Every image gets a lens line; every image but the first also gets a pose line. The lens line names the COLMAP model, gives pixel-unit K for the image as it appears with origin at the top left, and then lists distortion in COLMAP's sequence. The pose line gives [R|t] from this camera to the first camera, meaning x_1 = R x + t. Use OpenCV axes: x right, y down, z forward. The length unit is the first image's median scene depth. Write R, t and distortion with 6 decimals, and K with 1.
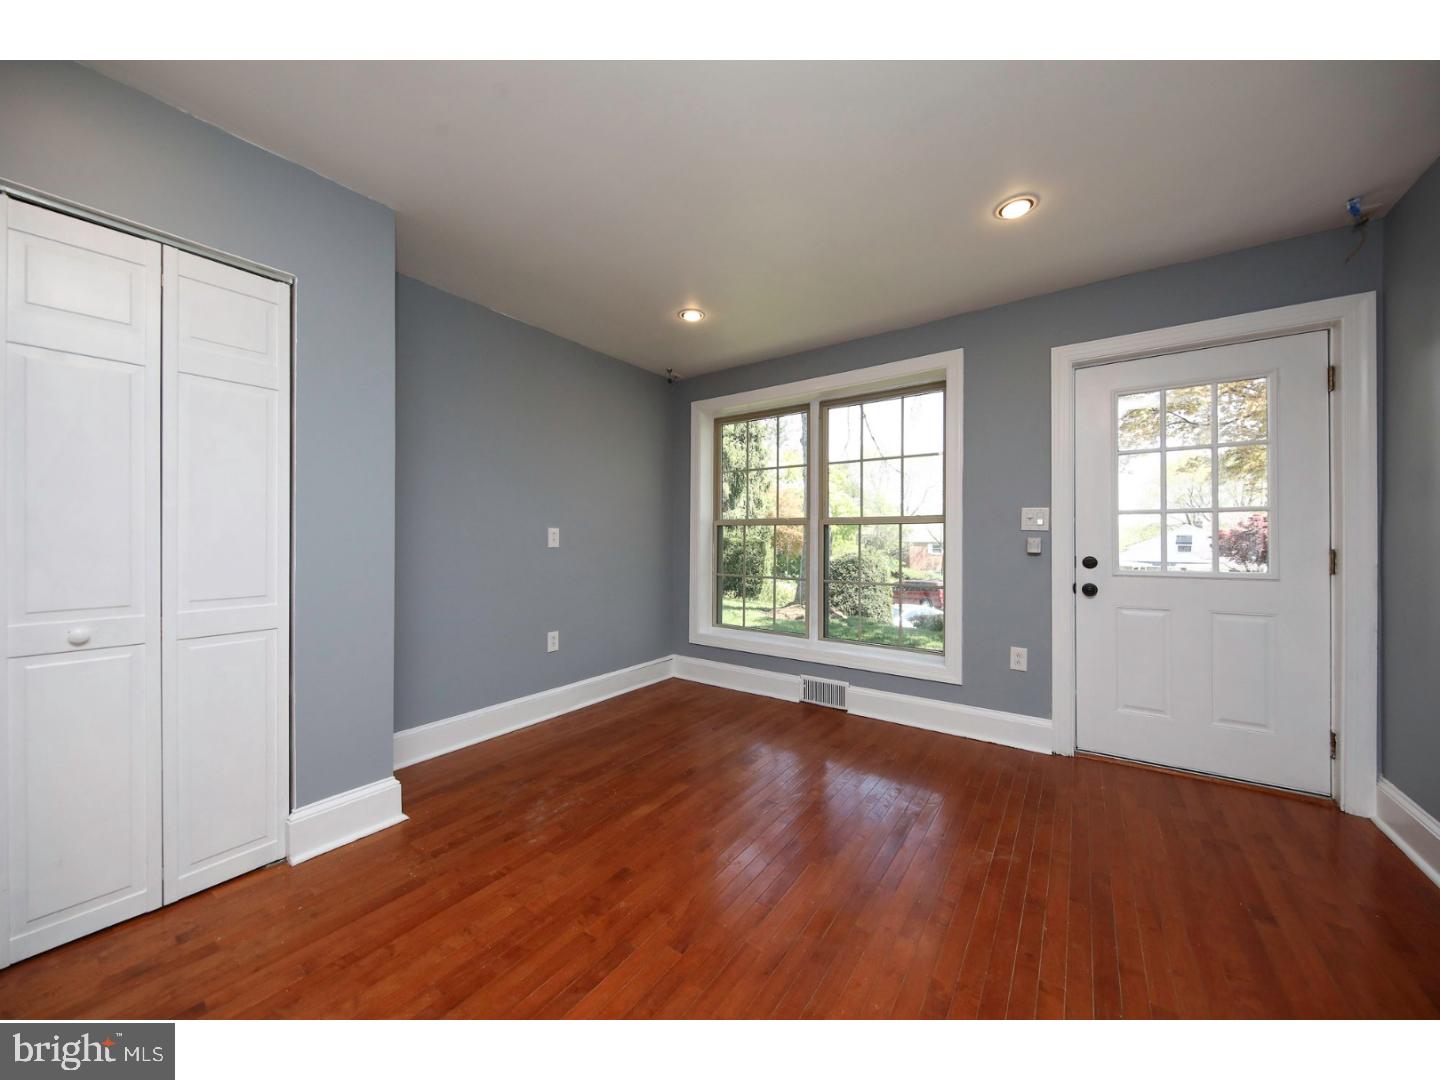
lens RADIAL K [[502.8, 0, 728.2], [0, 502.8, 537.2], [0, 0, 1]] dist [0.000655, 0.000010]
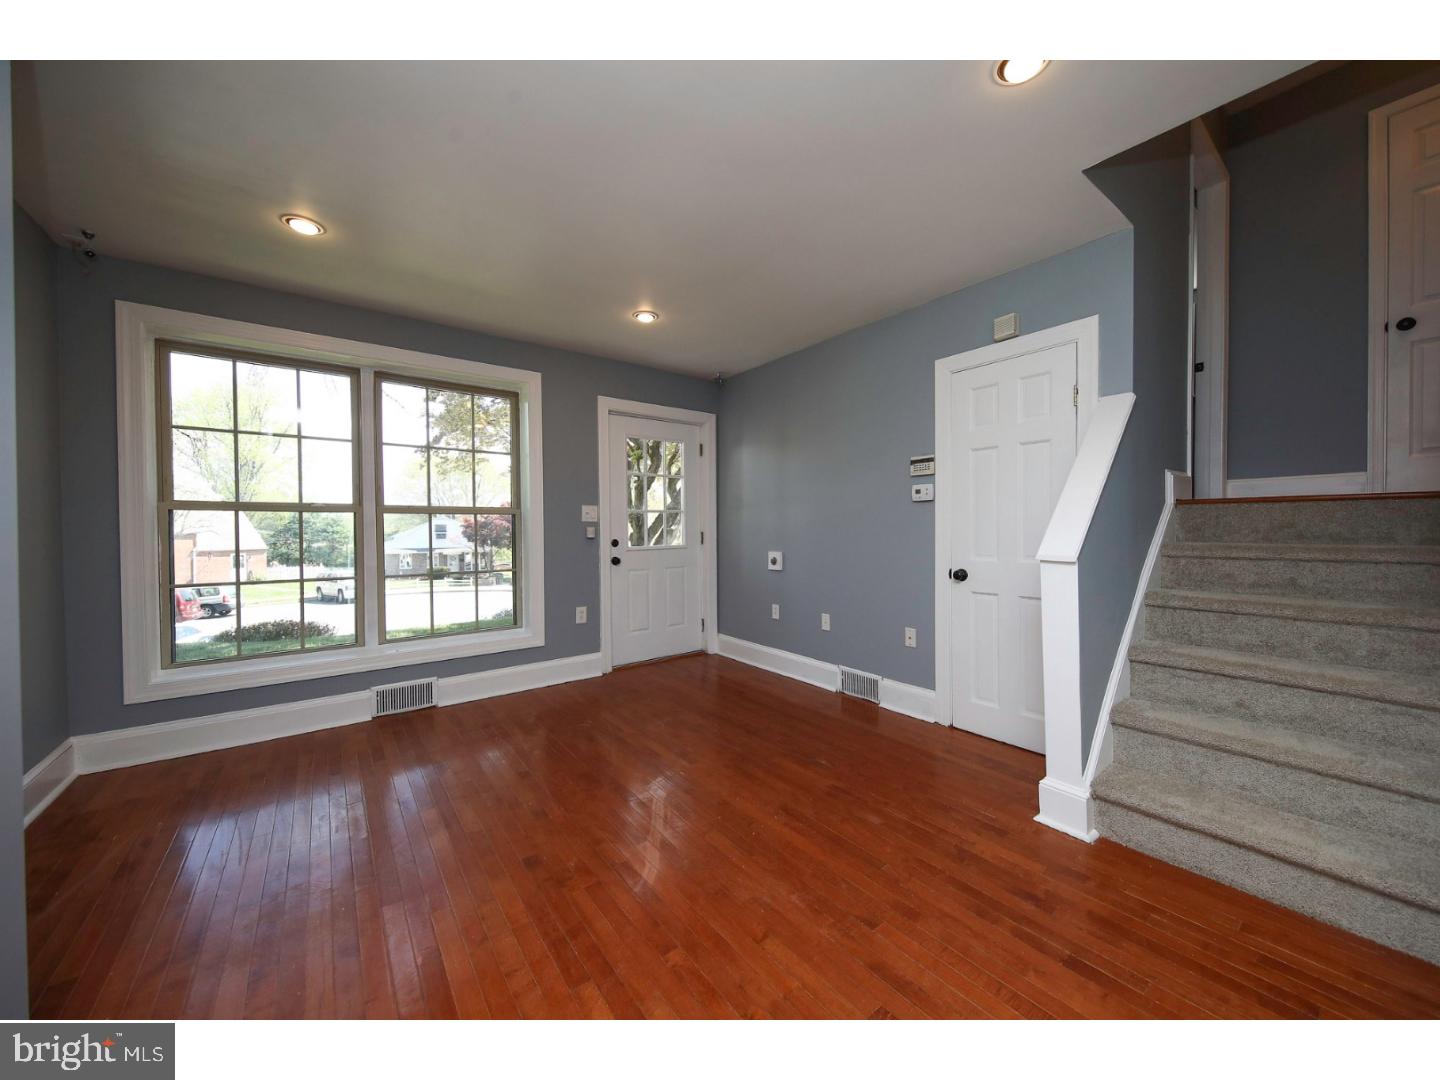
lens RADIAL K [[524.6, 0, 726.0], [0, 524.6, 535.8], [0, 0, 1]] dist [0.000315, -0.000266]
pose [[0.300564, -0.019684, 0.953559, -0.627267], [0.002715, 0.999801, 0.019783, -0.002349], [-0.953758, -0.003357, 0.300557, 0.181130]]
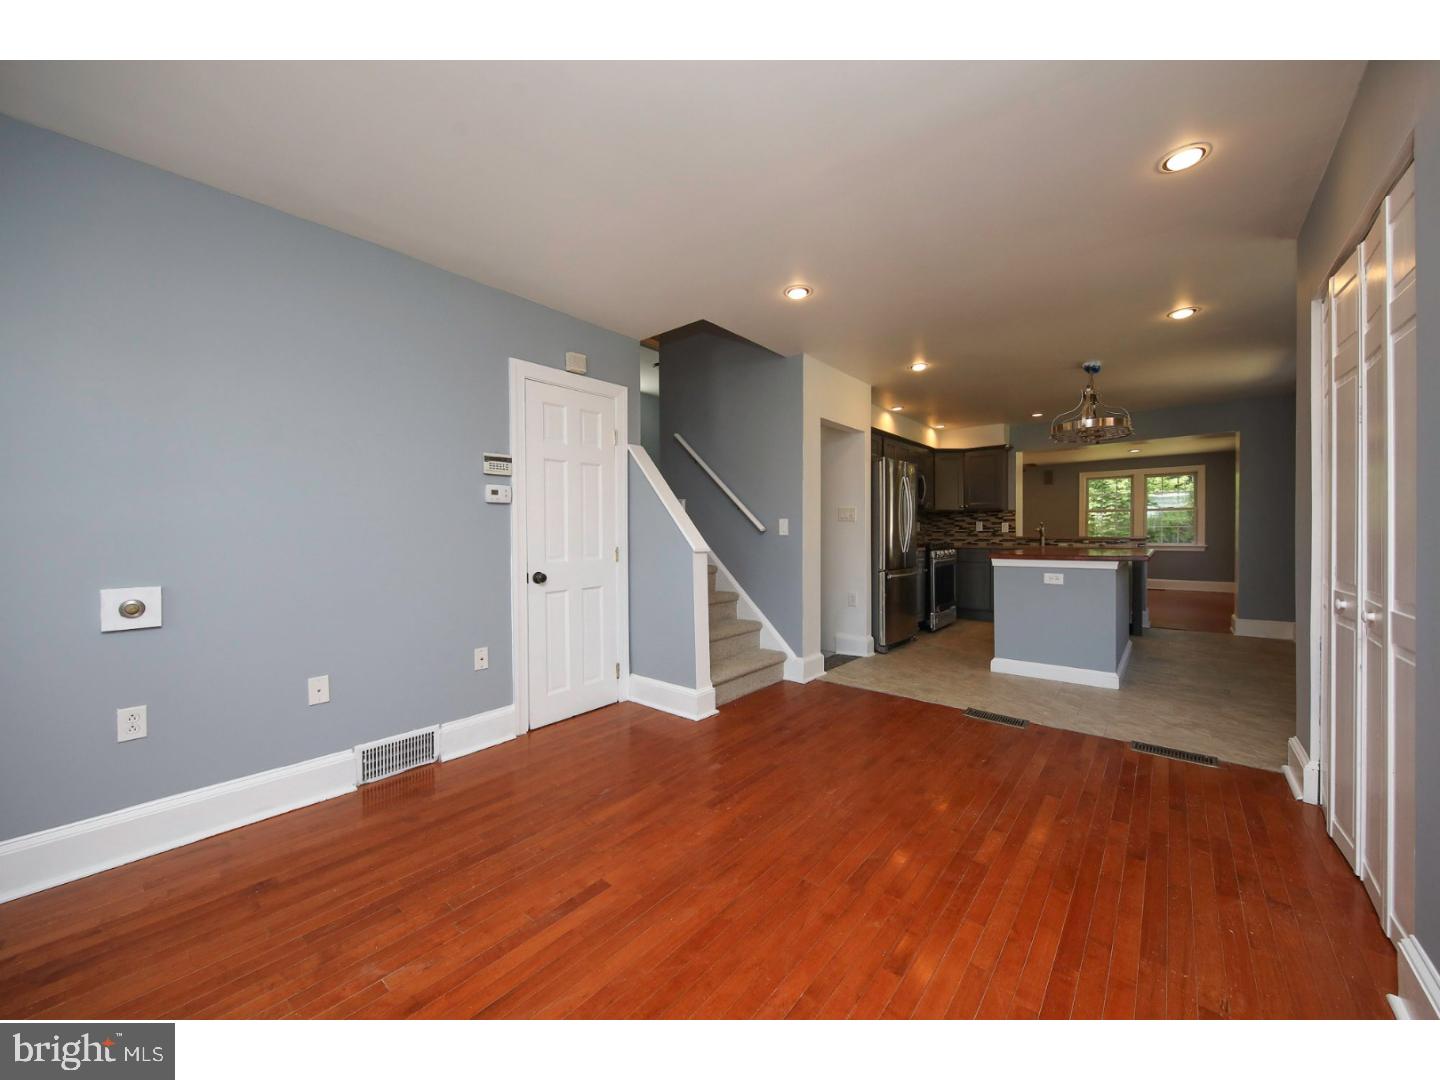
lens RADIAL K [[533.4, 0, 730.6], [0, 533.4, 540.2], [0, 0, 1]] dist [-0.000918, -0.000312]
pose [[-0.997460, 0.003560, 0.071137, -0.000670], [0.004630, 0.999879, 0.014883, 0.005224], [-0.071075, 0.015175, -0.997356, 1.063233]]
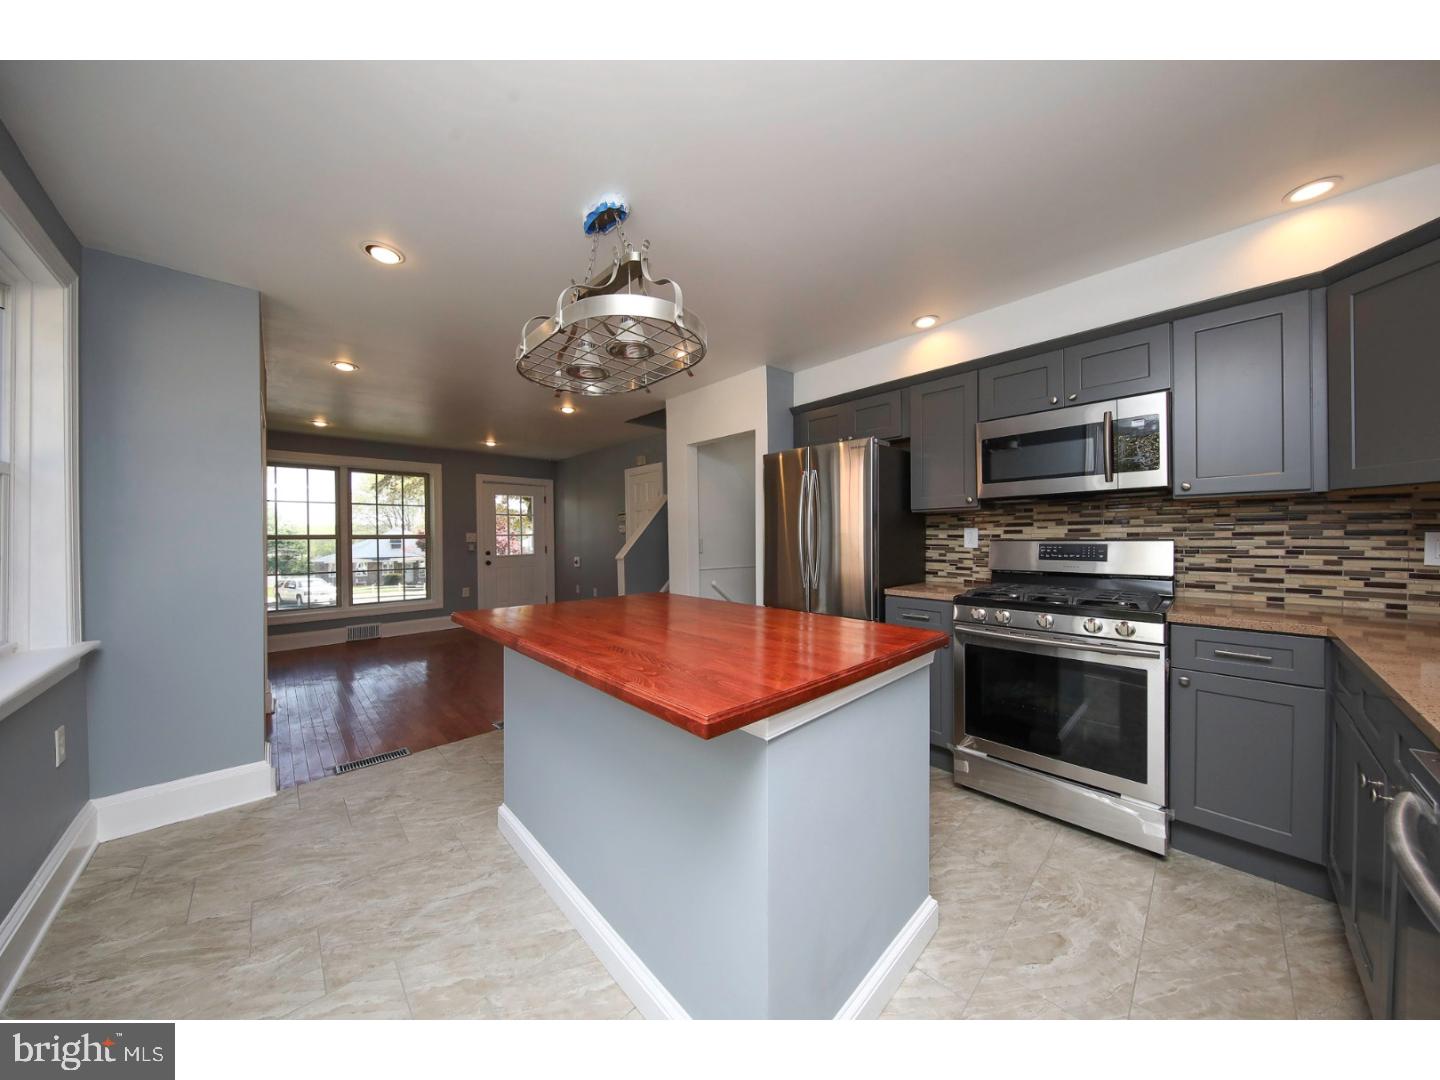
lens RADIAL K [[473.7, 0, 724.6], [0, 473.7, 537.1], [0, 0, 1]] dist [0.009823, -0.004660]
pose [[0.195458, -0.008953, 0.980671, -1.441106], [0.006639, 0.999947, 0.007806, -0.045625], [-0.980690, 0.004985, 0.195507, -0.718187]]
